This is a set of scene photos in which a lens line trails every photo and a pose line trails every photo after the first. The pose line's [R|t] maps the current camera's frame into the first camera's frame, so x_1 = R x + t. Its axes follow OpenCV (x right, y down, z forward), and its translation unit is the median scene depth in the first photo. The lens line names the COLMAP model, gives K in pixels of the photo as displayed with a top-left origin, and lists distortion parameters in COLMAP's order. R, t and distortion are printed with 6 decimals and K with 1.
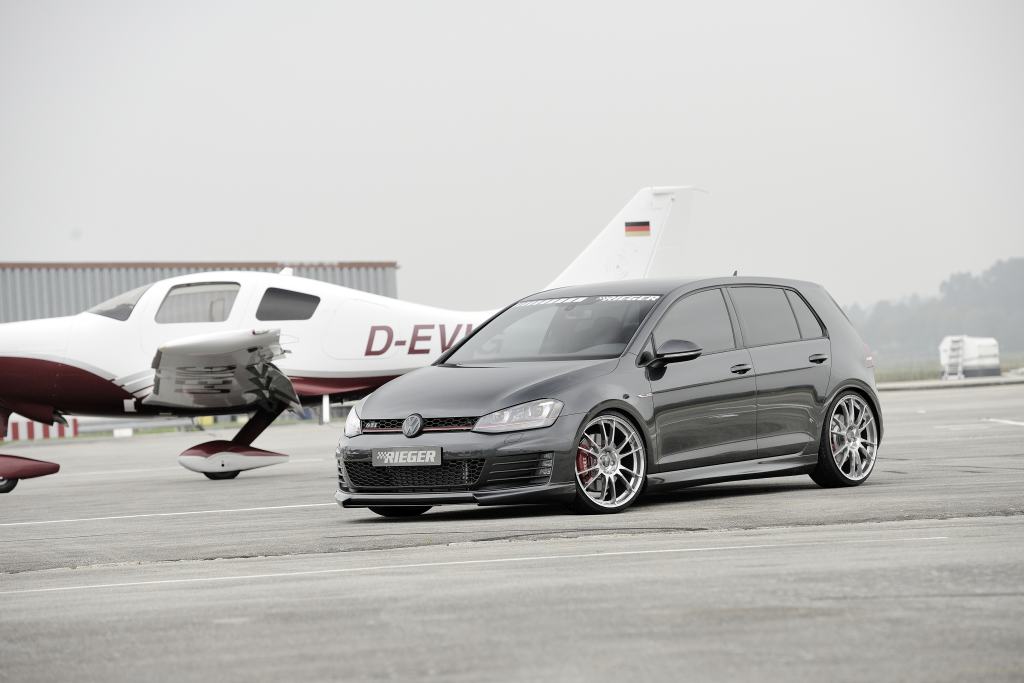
lens RADIAL K [[4273.8, 0, 511.5], [0, 4273.8, 341.4], [0, 0, 1]] dist [0.224794, 0.000000]
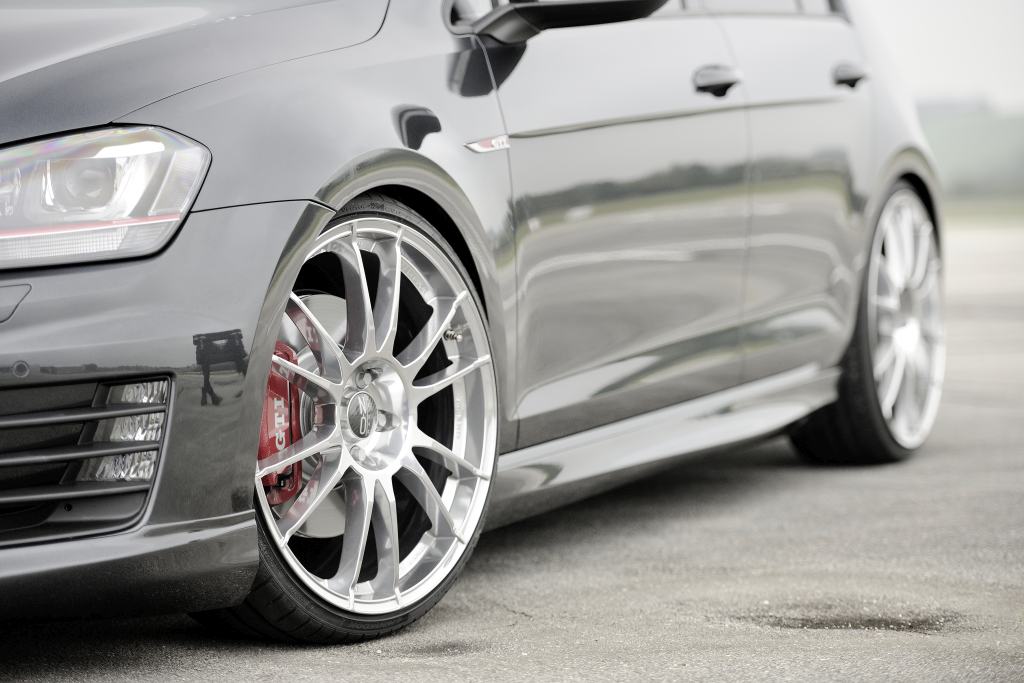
lens RADIAL K [[3234.6, 0, 513.5], [0, 3234.6, 342.1], [0, 0, 1]] dist [0.575799, 0.000000]
pose [[0.972182, 0.026675, 0.232705, -0.011136], [-0.036445, 0.998621, 0.037783, 0.017186], [-0.231376, -0.045212, 0.971813, 0.827675]]
